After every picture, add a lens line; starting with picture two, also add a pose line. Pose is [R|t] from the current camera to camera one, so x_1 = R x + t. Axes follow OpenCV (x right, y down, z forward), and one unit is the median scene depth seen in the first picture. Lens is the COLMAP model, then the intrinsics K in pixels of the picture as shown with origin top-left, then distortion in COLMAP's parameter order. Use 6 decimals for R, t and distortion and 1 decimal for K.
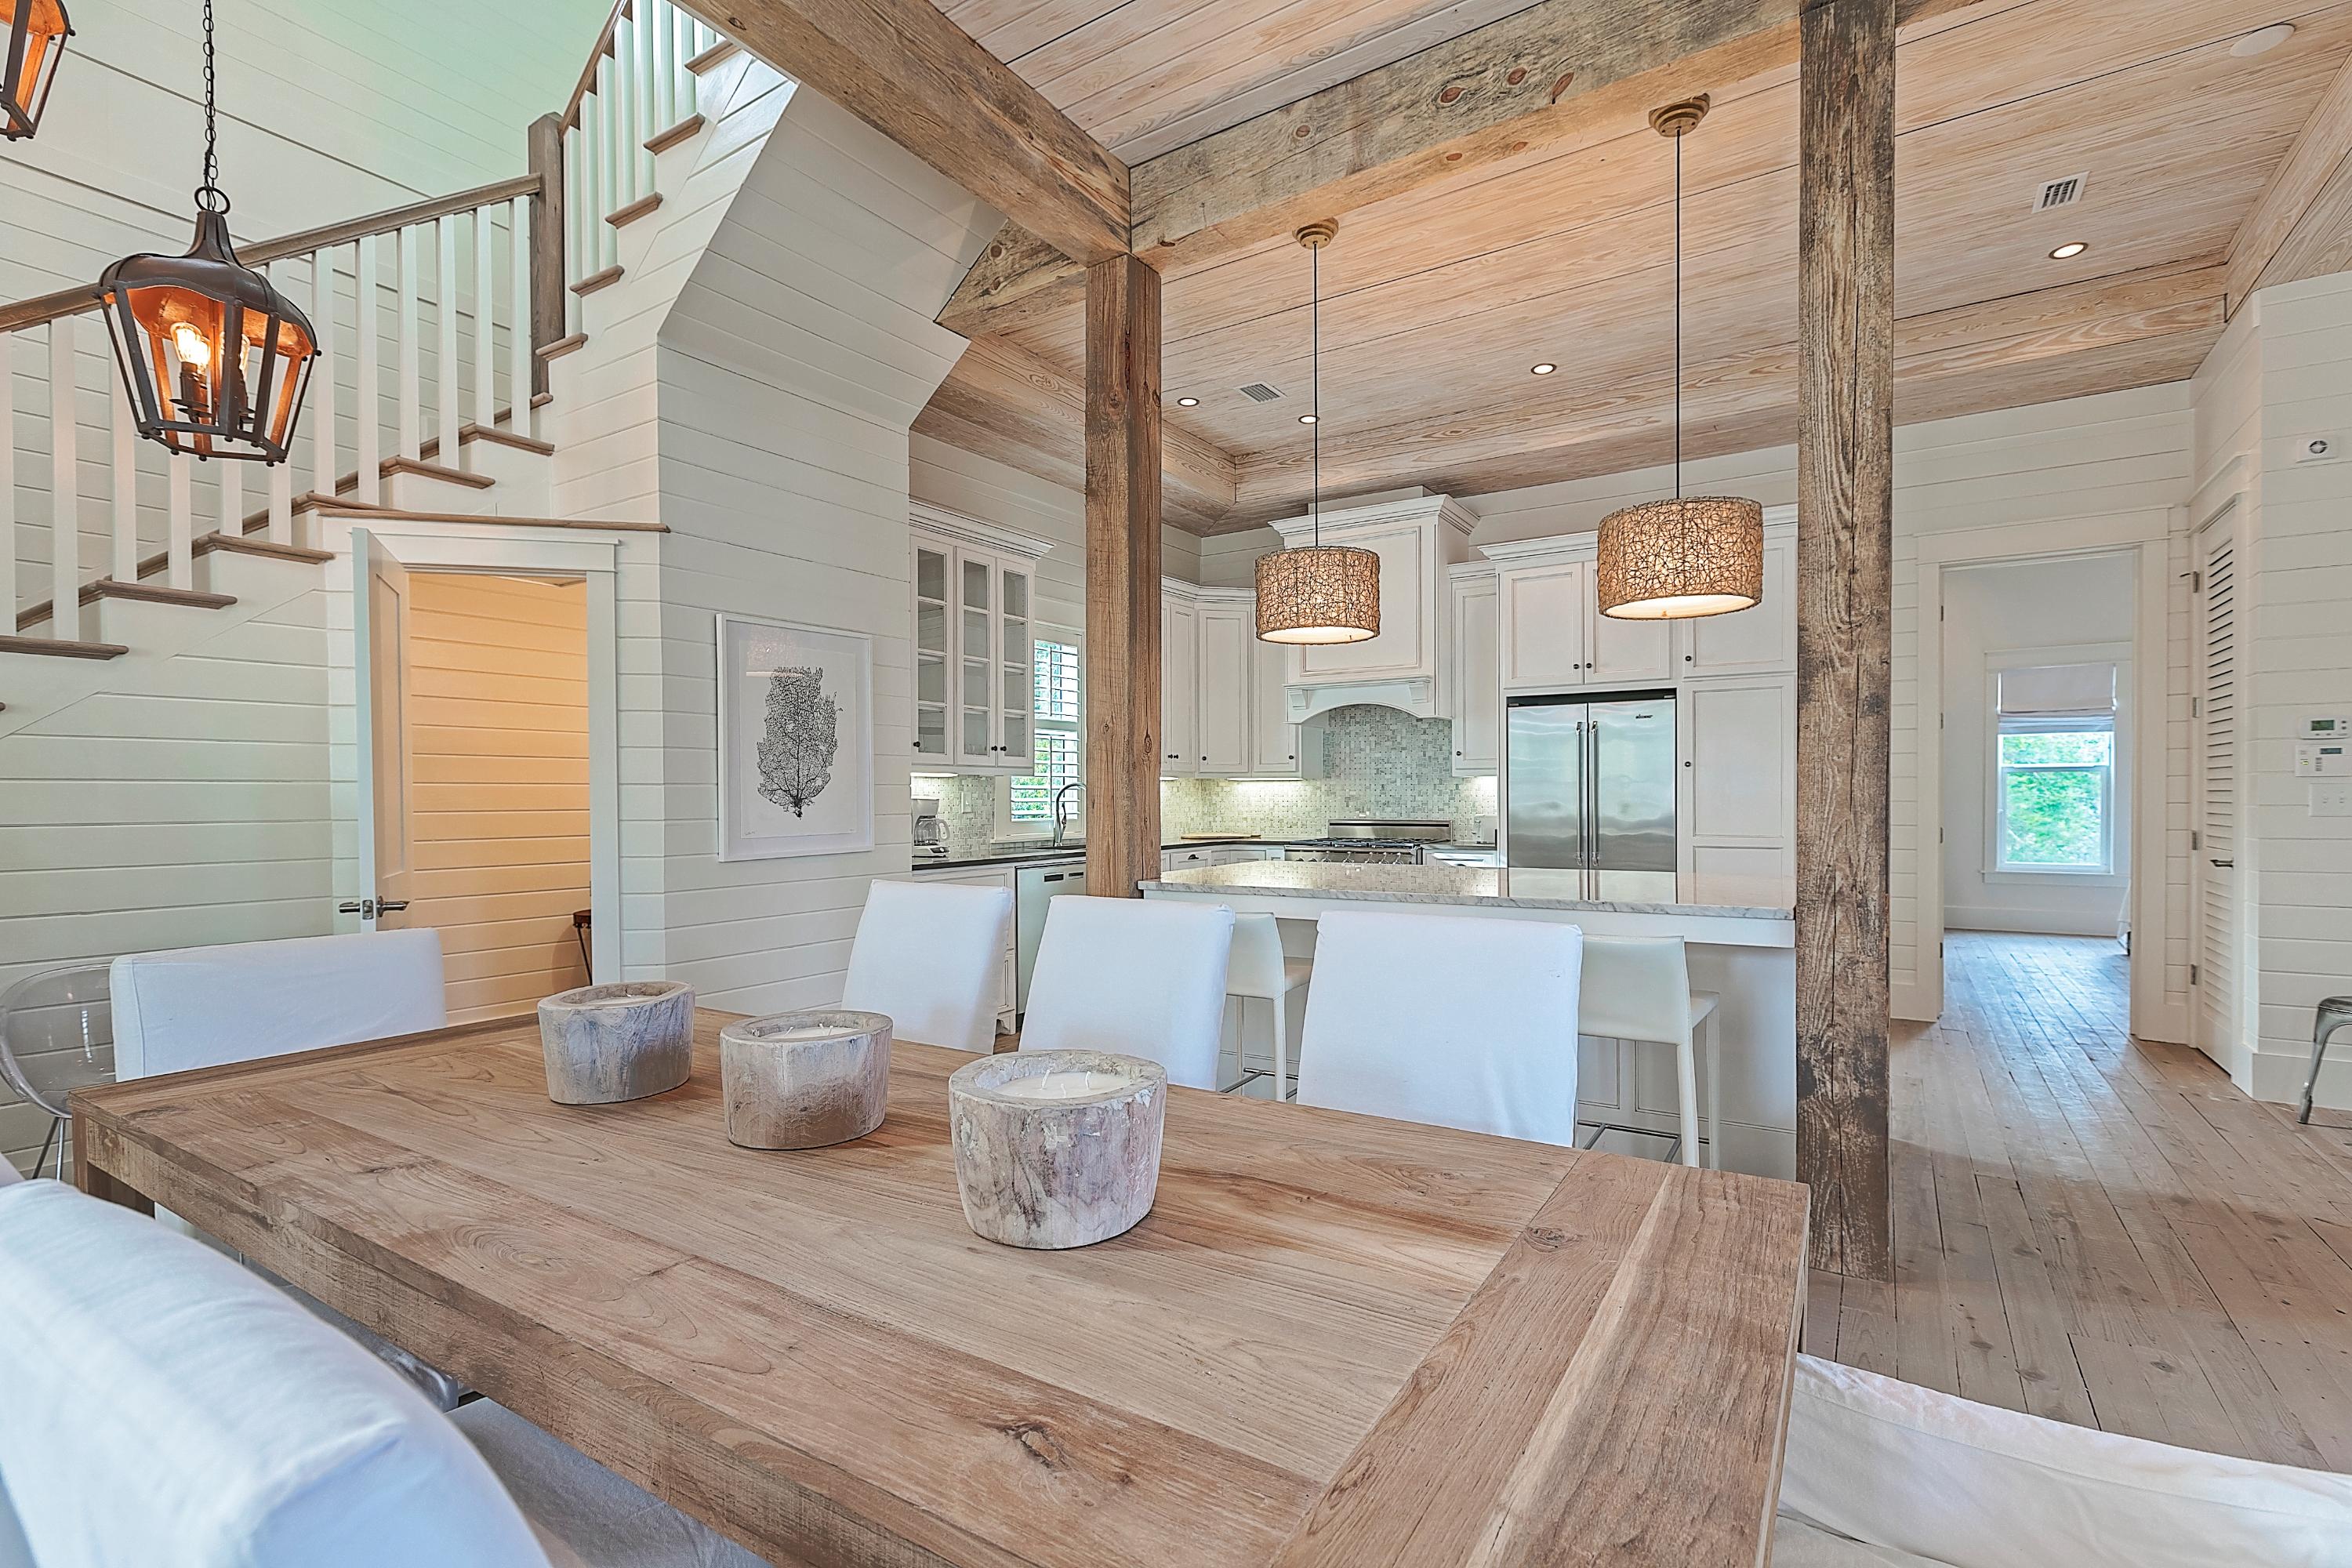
lens RADIAL K [[1074.8, 0, 1193.9], [0, 1074.8, 790.3], [0, 0, 1]] dist [0.003517, -0.000136]
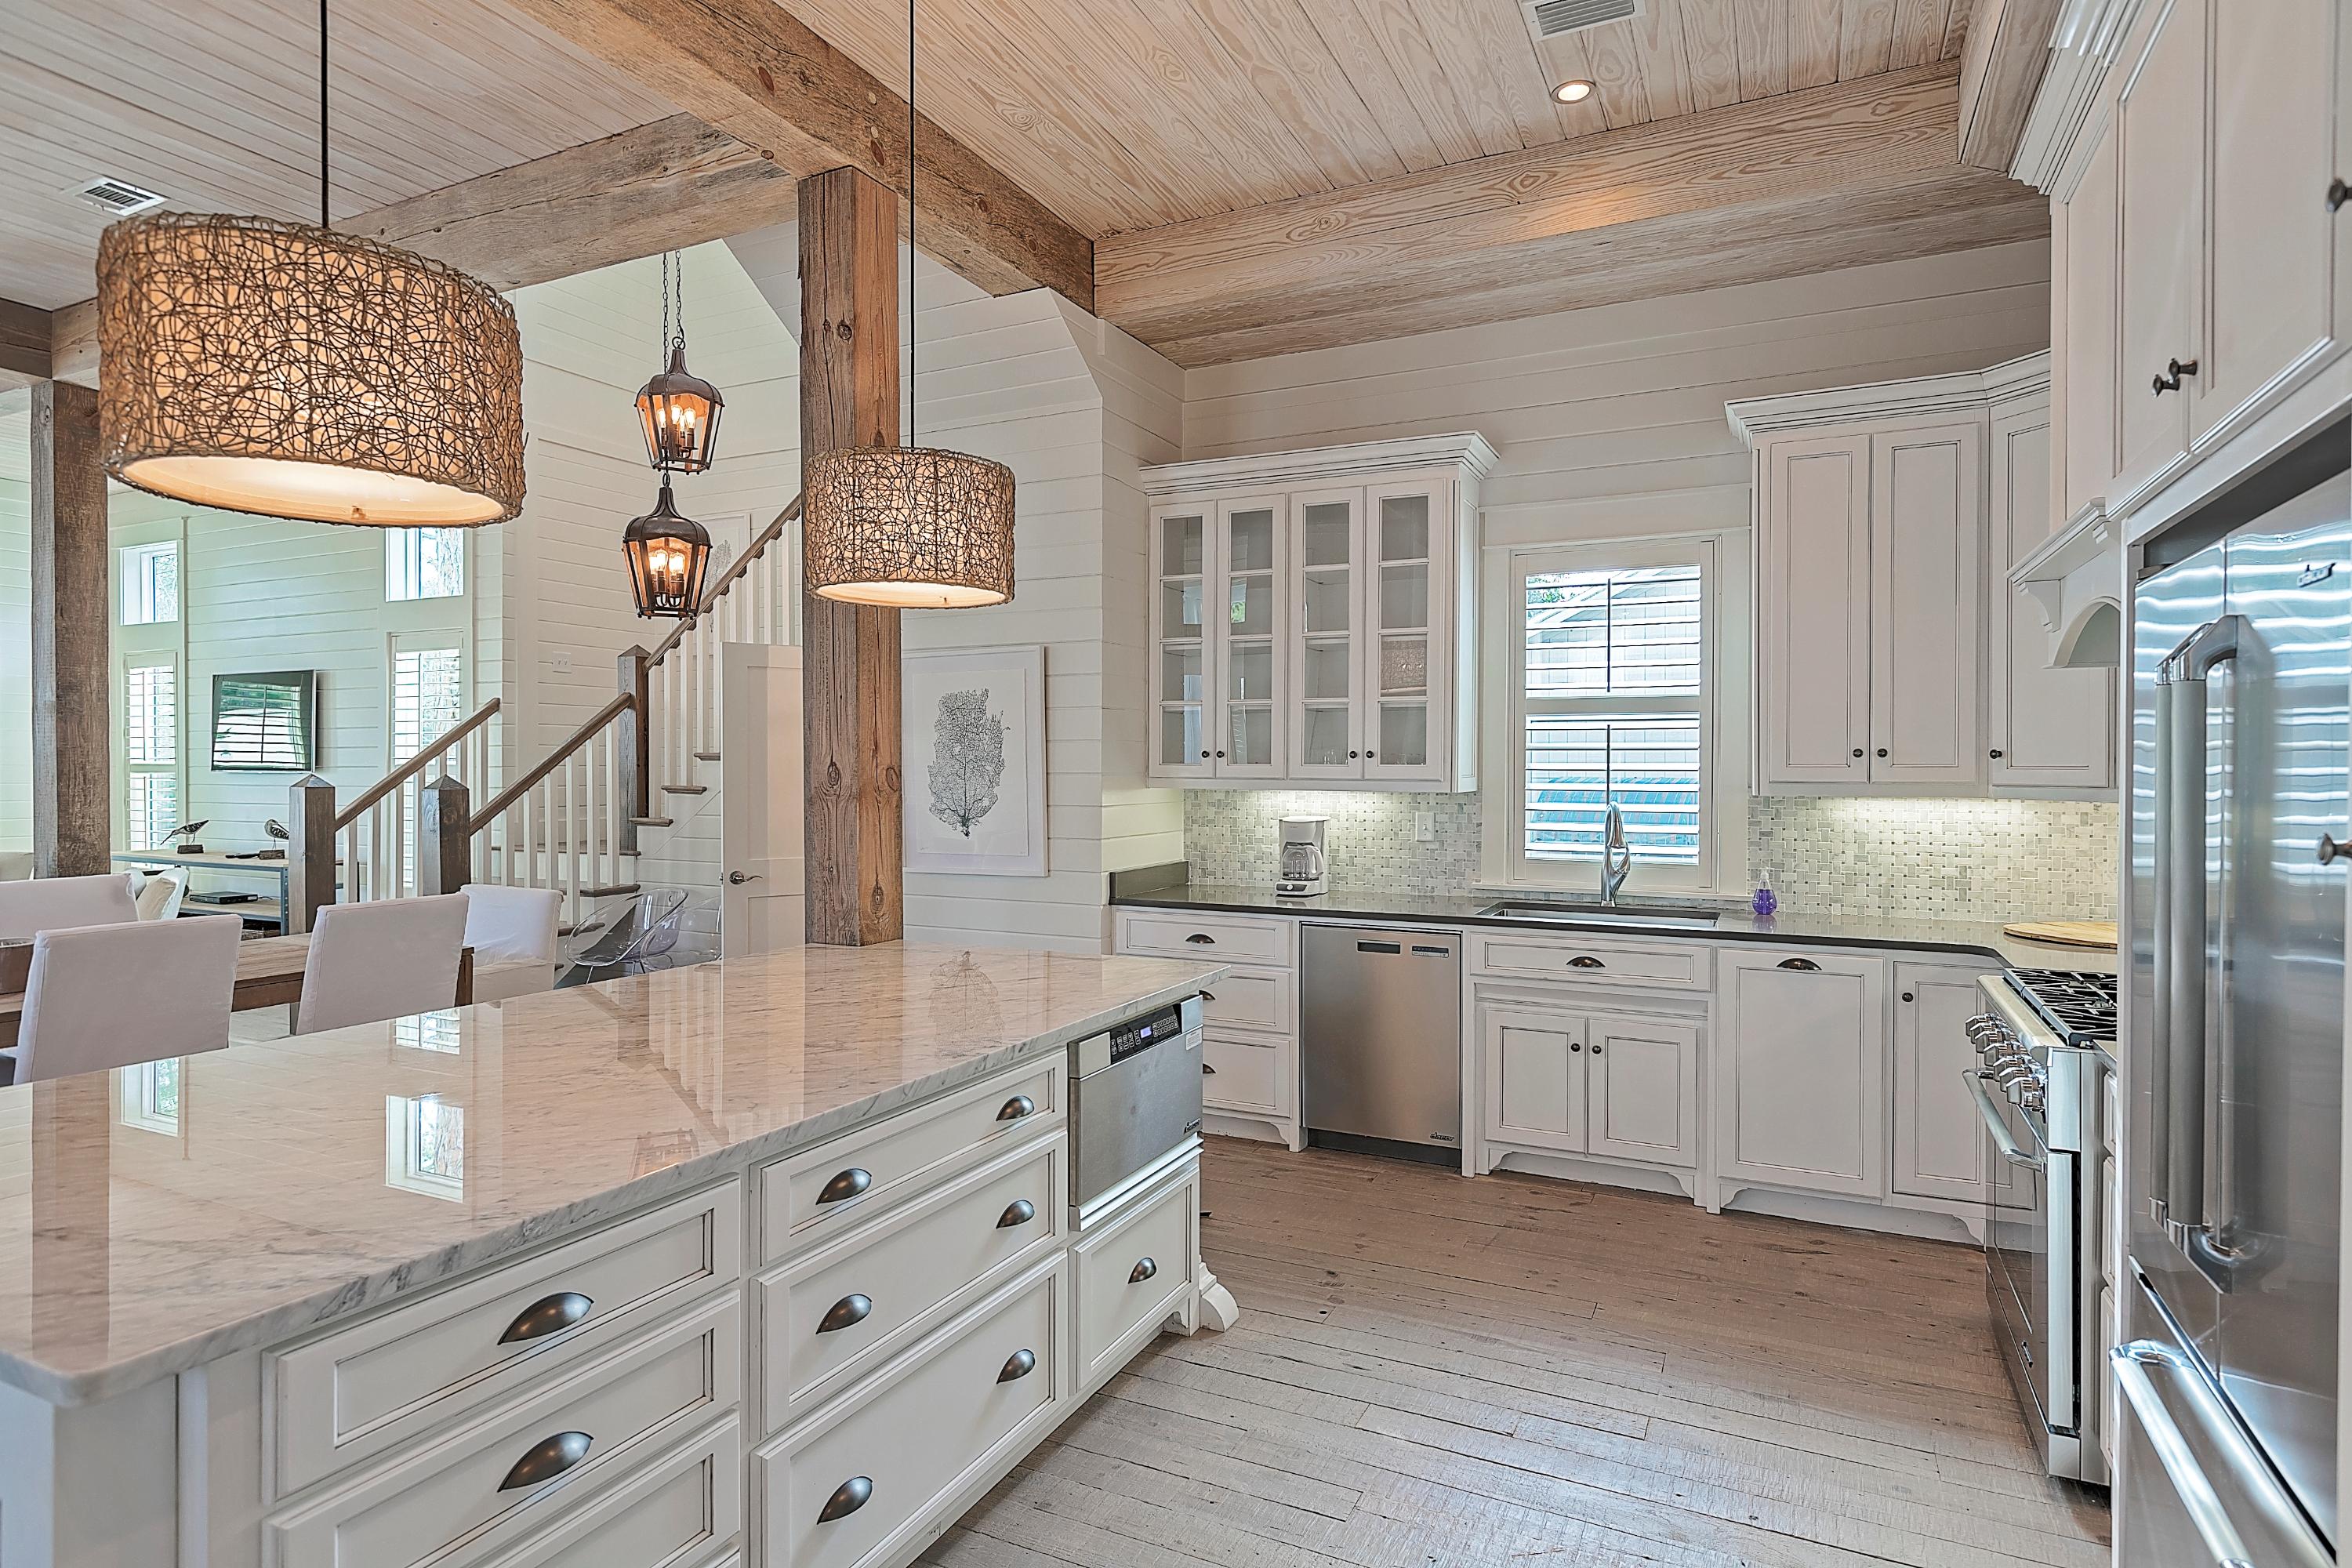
lens RADIAL K [[1216.6, 0, 1185.1], [0, 1216.6, 773.0], [0, 0, 1]] dist [-0.001031, 0.000386]
pose [[0.127744, 0.013869, -0.991710, 0.592251], [0.001092, 0.999900, 0.014124, -0.037800], [0.991807, -0.002887, 0.127716, 0.765862]]
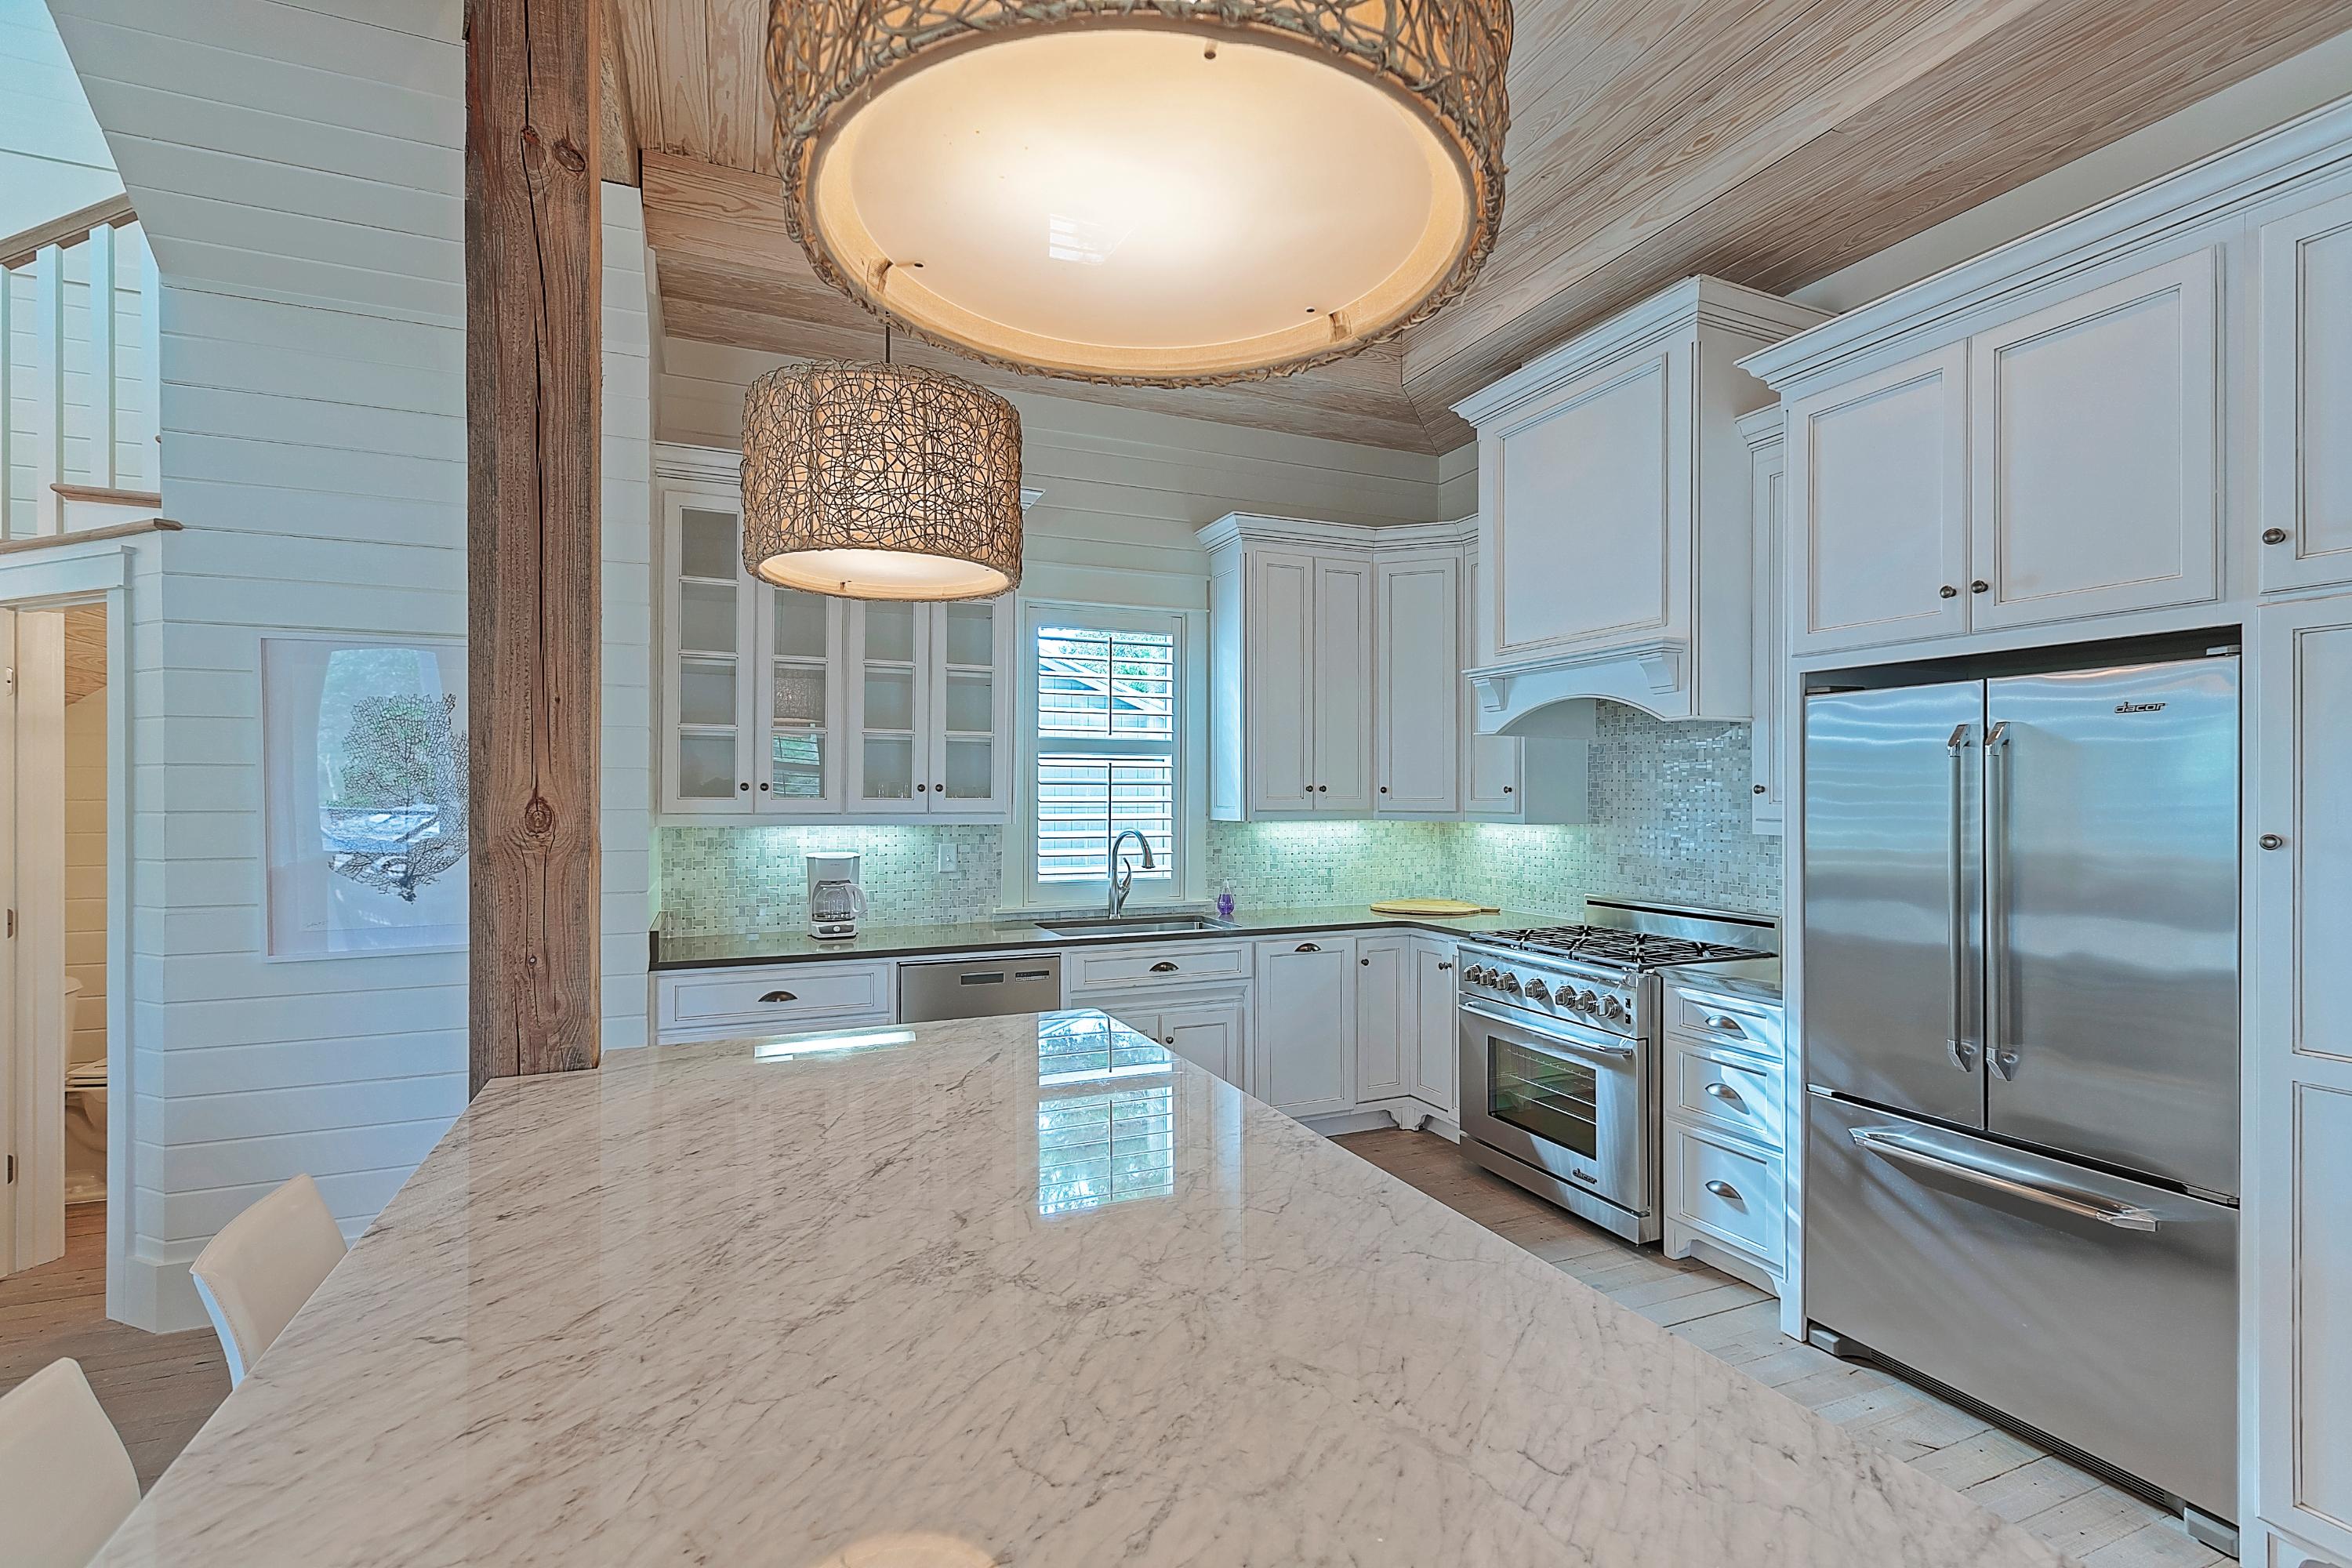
lens RADIAL K [[1074.8, 0, 1183.5], [0, 1074.8, 791.9], [0, 0, 1]] dist [0.003517, -0.000136]
pose [[0.832679, 0.004037, -0.553741, 0.343433], [-0.003222, 0.999992, 0.002445, -0.038158], [0.553746, -0.000252, 0.832685, 0.492727]]
